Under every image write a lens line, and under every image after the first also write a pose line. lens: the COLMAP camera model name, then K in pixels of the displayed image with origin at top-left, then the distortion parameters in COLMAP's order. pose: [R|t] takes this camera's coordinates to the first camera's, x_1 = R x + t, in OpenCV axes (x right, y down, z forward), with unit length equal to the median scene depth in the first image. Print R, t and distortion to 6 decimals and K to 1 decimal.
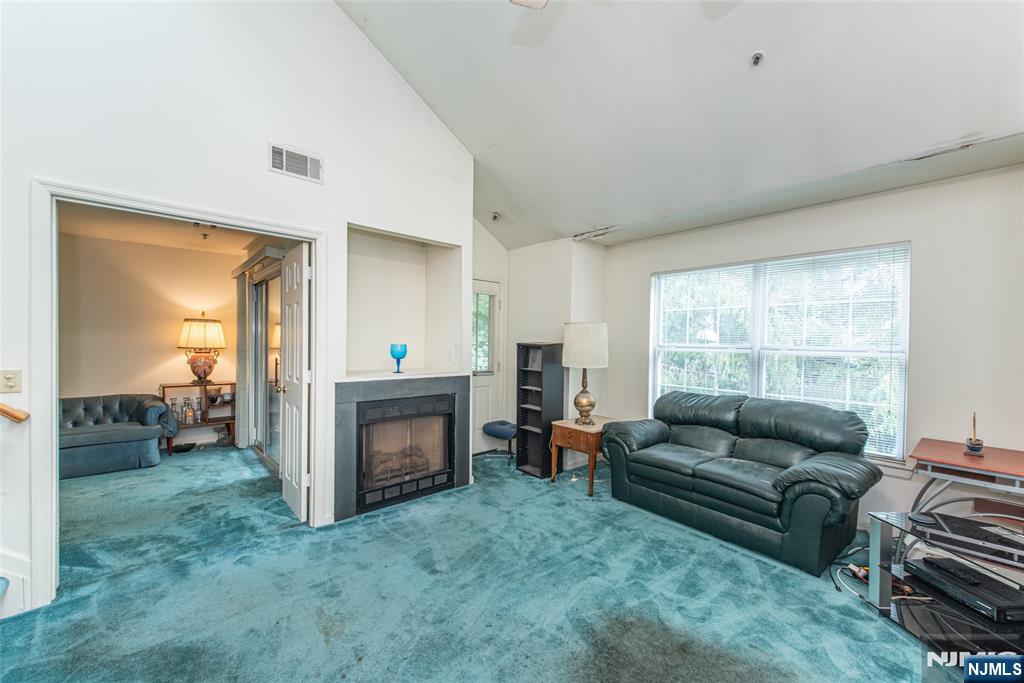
lens RADIAL K [[411.9, 0, 510.6], [0, 411.9, 345.1], [0, 0, 1]] dist [0.011300, -0.003823]
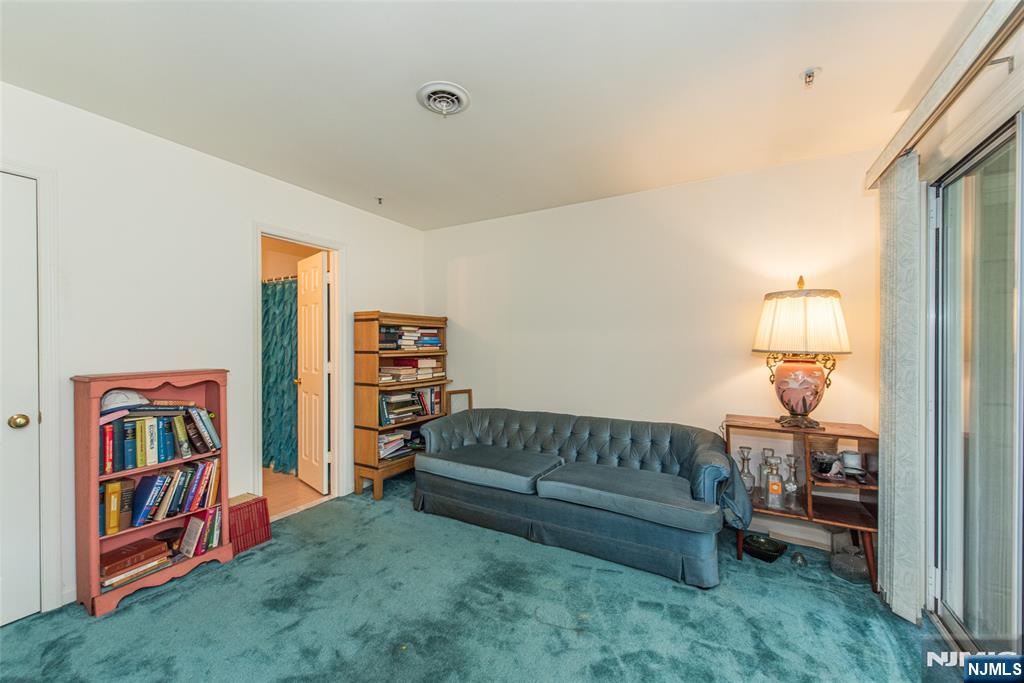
lens RADIAL K [[411.9, 0, 510.4], [0, 411.9, 345.4], [0, 0, 1]] dist [0.011300, -0.003823]
pose [[0.330591, -0.004408, -0.943764, -0.285968], [-0.005063, 0.999966, -0.006444, 0.002793], [0.943760, 0.006908, 0.330558, 0.373470]]
